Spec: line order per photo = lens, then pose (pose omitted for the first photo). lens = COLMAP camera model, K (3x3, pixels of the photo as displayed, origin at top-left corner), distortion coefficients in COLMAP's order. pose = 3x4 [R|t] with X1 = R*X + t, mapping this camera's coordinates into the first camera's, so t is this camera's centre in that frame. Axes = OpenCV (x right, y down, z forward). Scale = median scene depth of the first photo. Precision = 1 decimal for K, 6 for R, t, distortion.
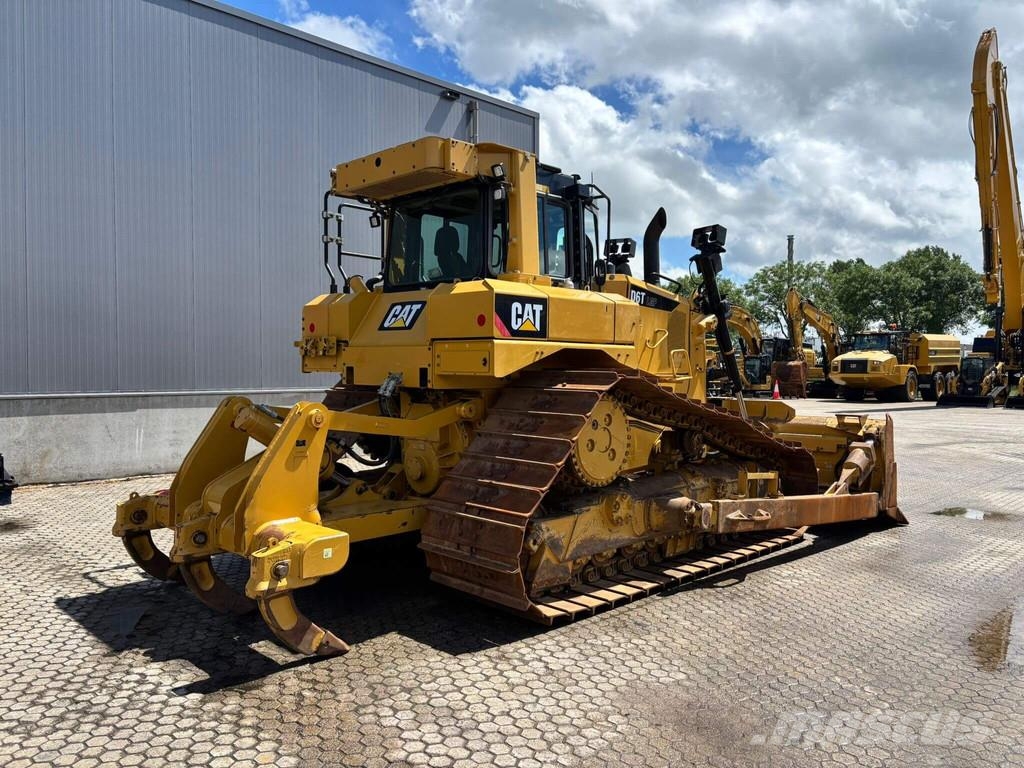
lens RADIAL K [[763.1, 0, 509.9], [0, 763.1, 392.2], [0, 0, 1]] dist [0.061755, -0.060030]
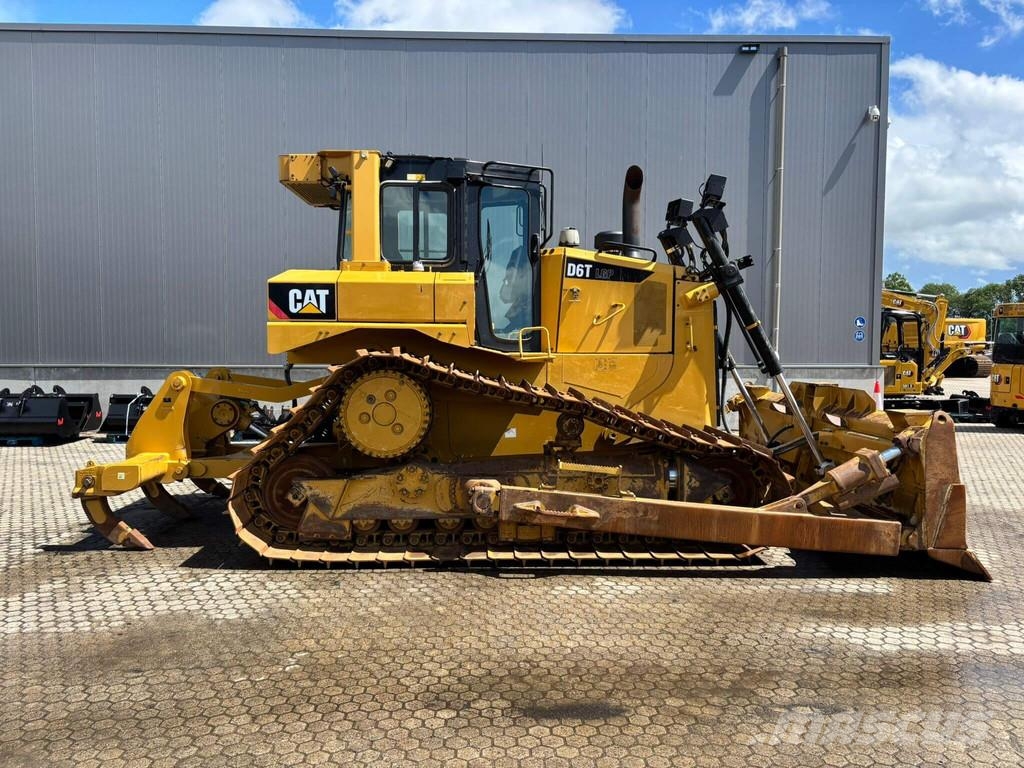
lens RADIAL K [[766.8, 0, 510.8], [0, 766.8, 388.2], [0, 0, 1]] dist [0.050444, -0.050846]
pose [[0.737074, 0.037260, -0.674784, 0.953879], [-0.021145, 0.999262, 0.032080, -0.010880], [0.675481, -0.009377, 0.737317, 0.326563]]
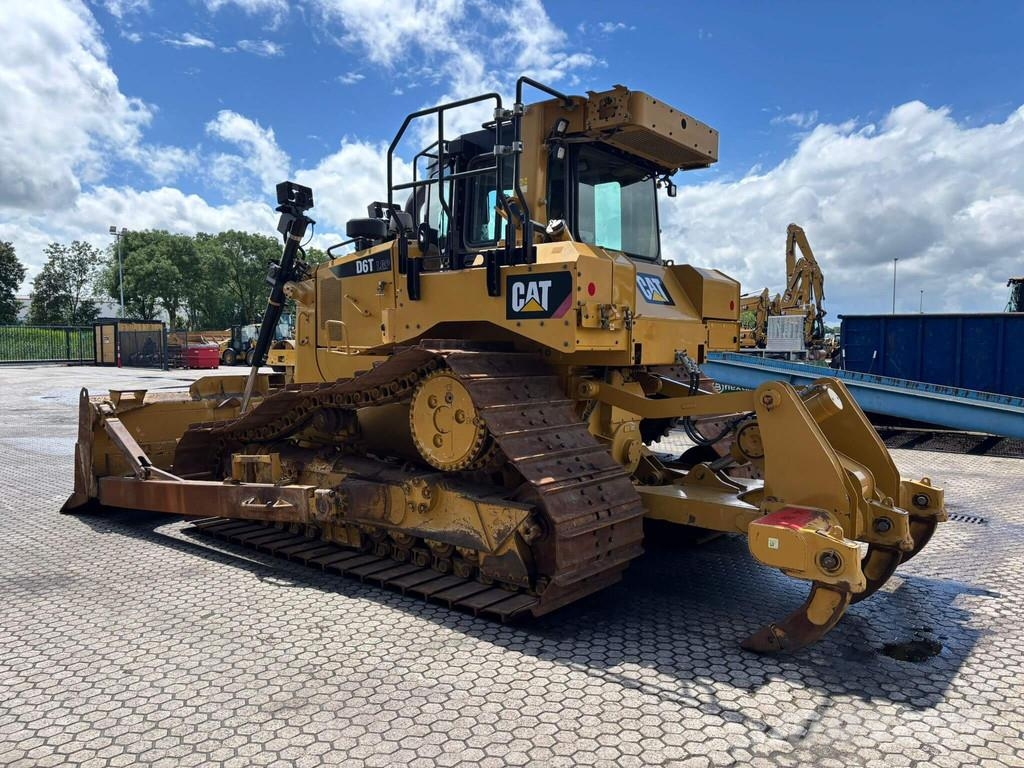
lens RADIAL K [[774.7, 0, 512.0], [0, 774.7, 380.7], [0, 0, 1]] dist [0.052413, -0.053669]
pose [[-0.105868, -0.052951, 0.992969, -1.136966], [0.024997, 0.998124, 0.055891, -0.047364], [-0.994066, 0.030739, -0.104346, 1.347658]]
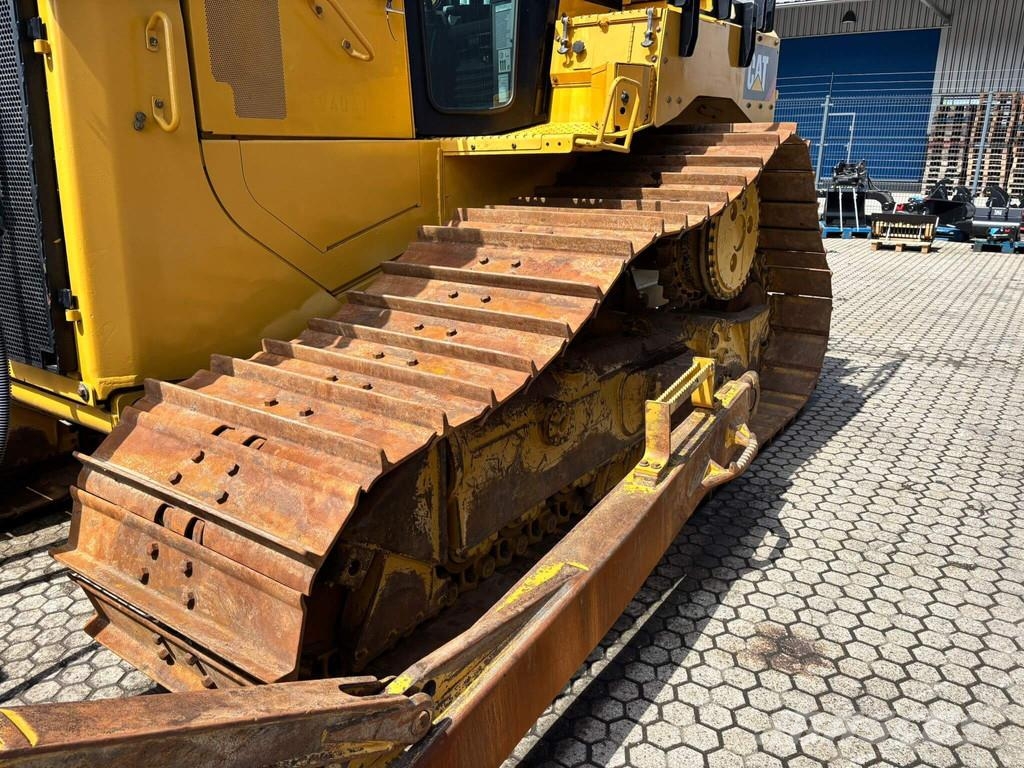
lens RADIAL K [[774.7, 0, 512.0], [0, 774.7, 380.7], [0, 0, 1]] dist [0.052413, -0.053669]
pose [[-0.986637, 0.046594, -0.156131, 0.085378], [-0.006045, 0.947112, 0.320846, -0.051008], [0.162823, 0.317503, -0.934174, 1.998825]]
